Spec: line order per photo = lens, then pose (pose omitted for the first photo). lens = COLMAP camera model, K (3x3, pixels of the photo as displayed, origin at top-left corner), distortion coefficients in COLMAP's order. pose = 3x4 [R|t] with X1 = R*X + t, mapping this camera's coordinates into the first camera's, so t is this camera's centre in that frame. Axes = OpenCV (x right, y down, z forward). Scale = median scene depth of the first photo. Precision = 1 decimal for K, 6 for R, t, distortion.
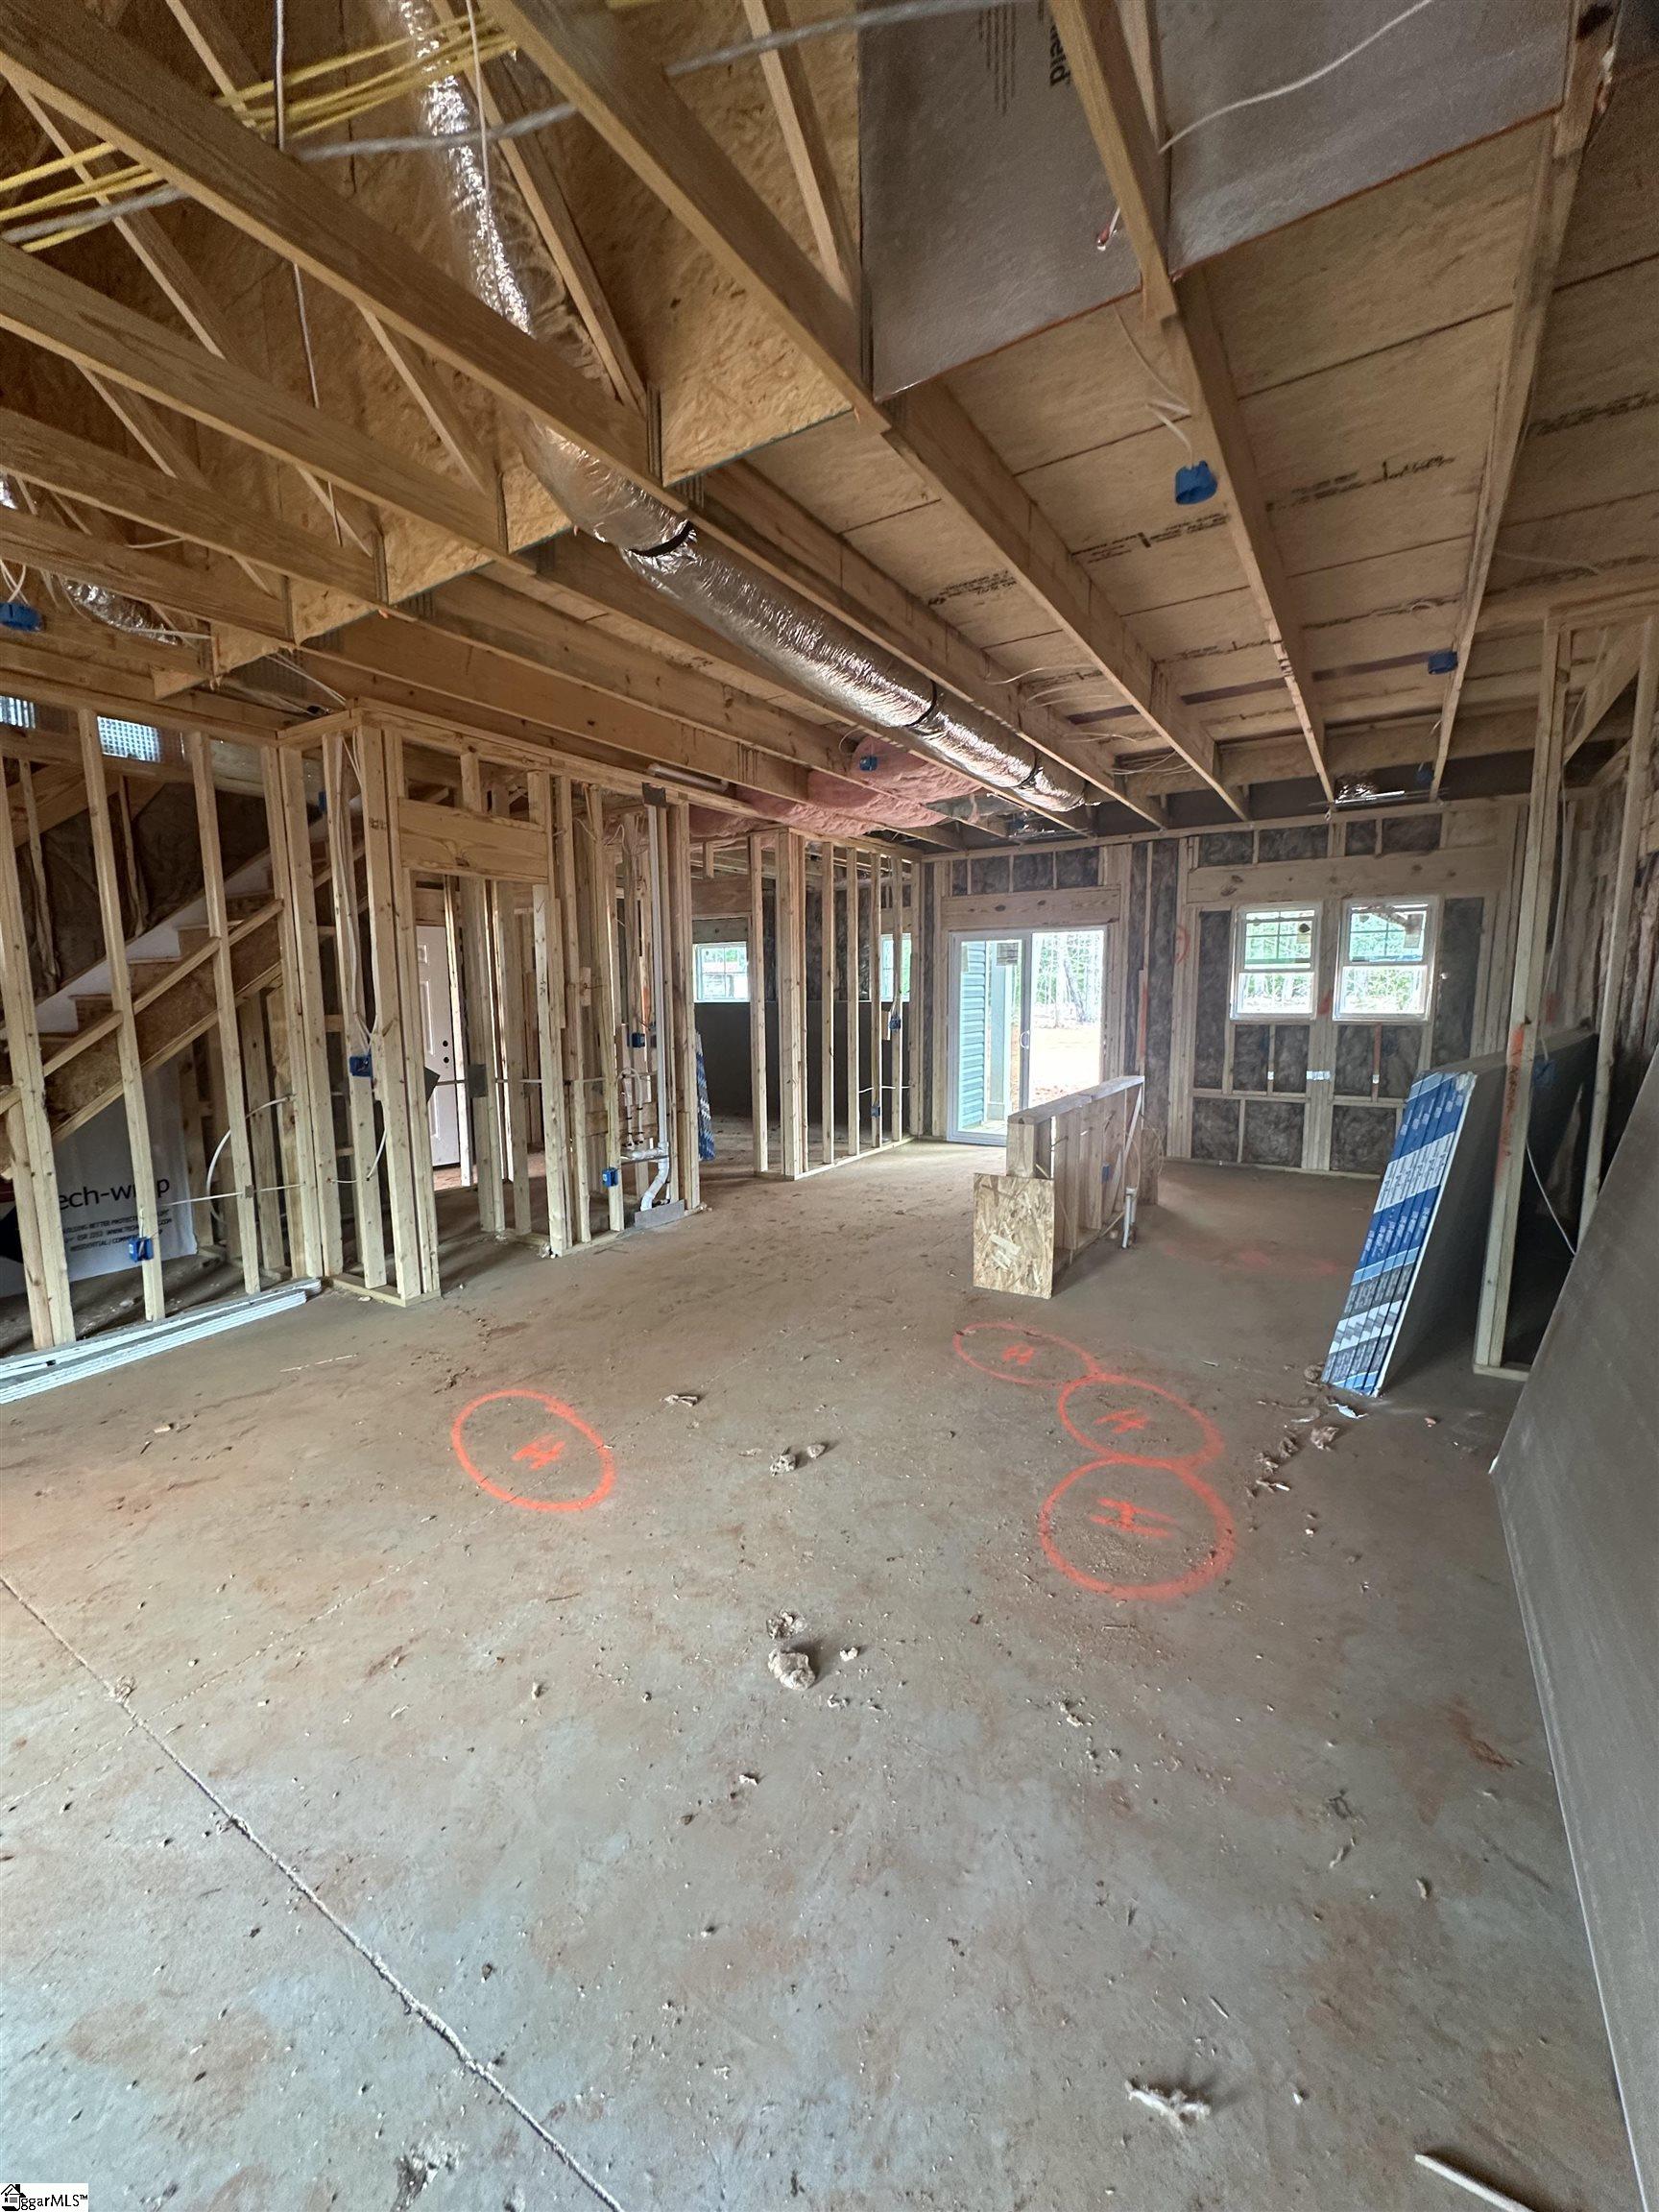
lens RADIAL K [[876.6, 0, 829.5], [0, 876.6, 1106.0], [0, 0, 1]] dist [-0.002248, 0.000177]
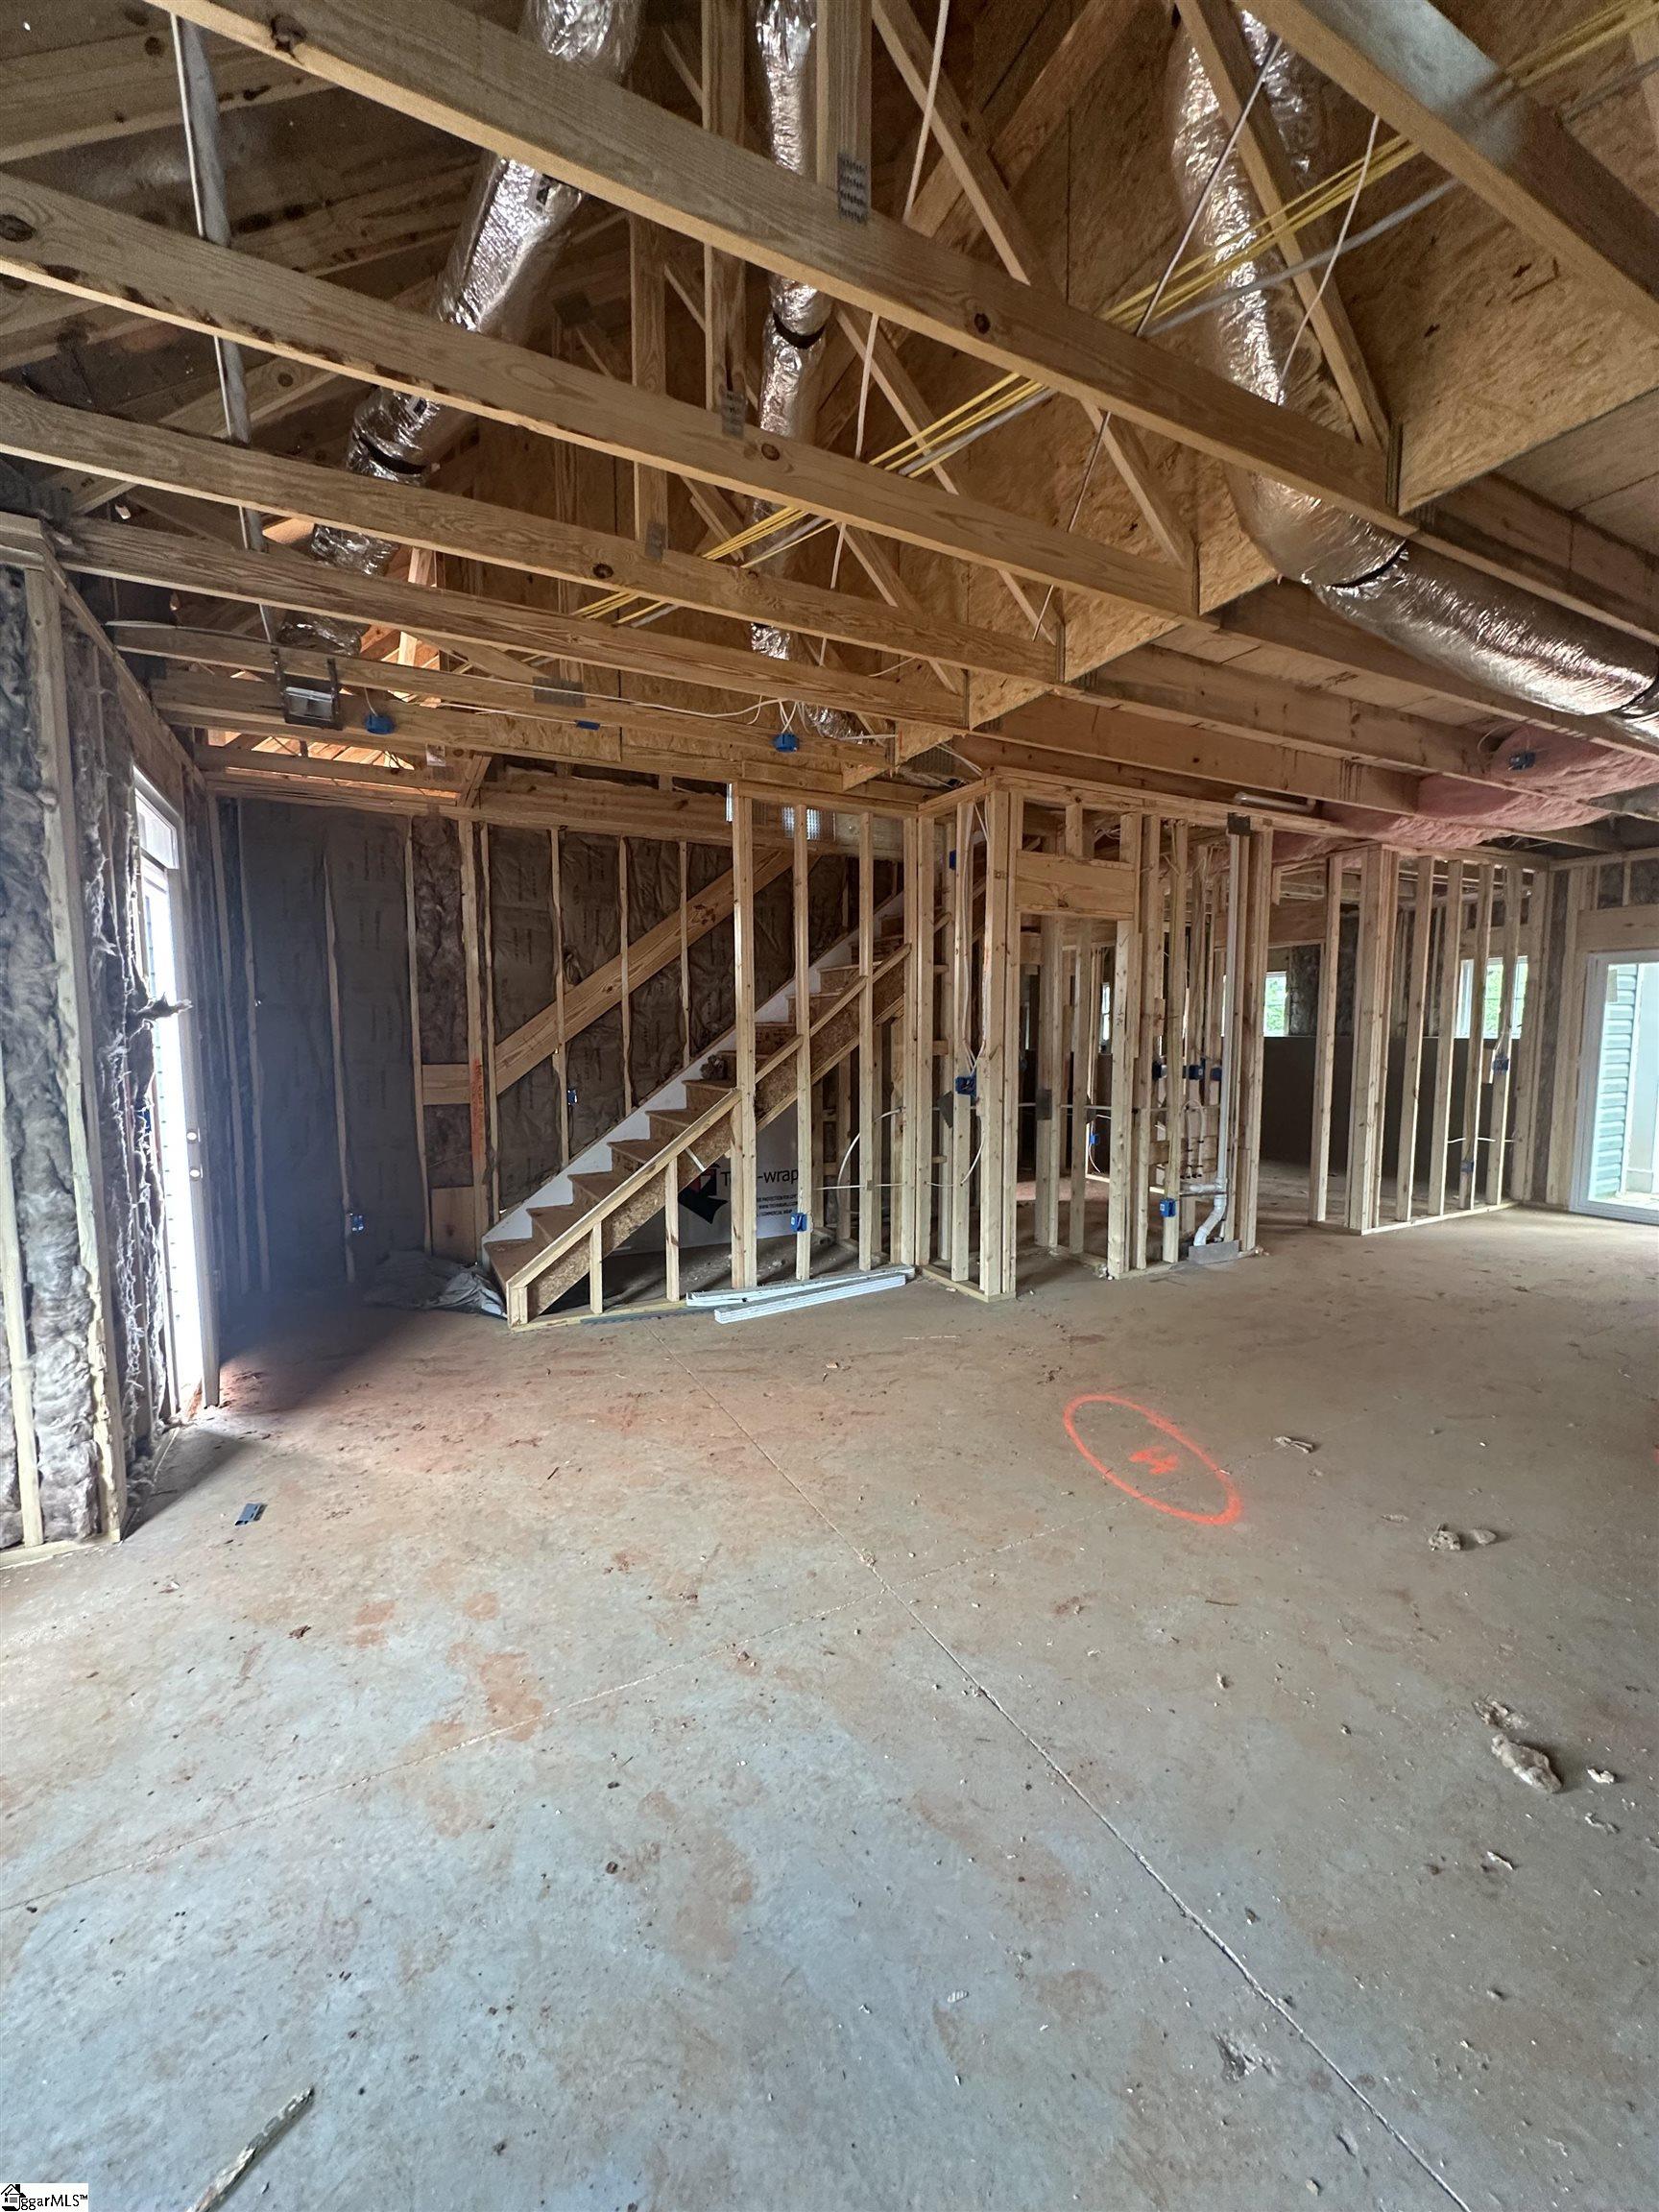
lens RADIAL K [[876.6, 0, 829.5], [0, 876.6, 1106.0], [0, 0, 1]] dist [-0.002248, 0.000177]
pose [[0.864901, 0.052935, -0.499144, -0.118944], [-0.072194, 0.997203, -0.019342, 0.016806], [0.496724, 0.052764, 0.866303, -0.082614]]
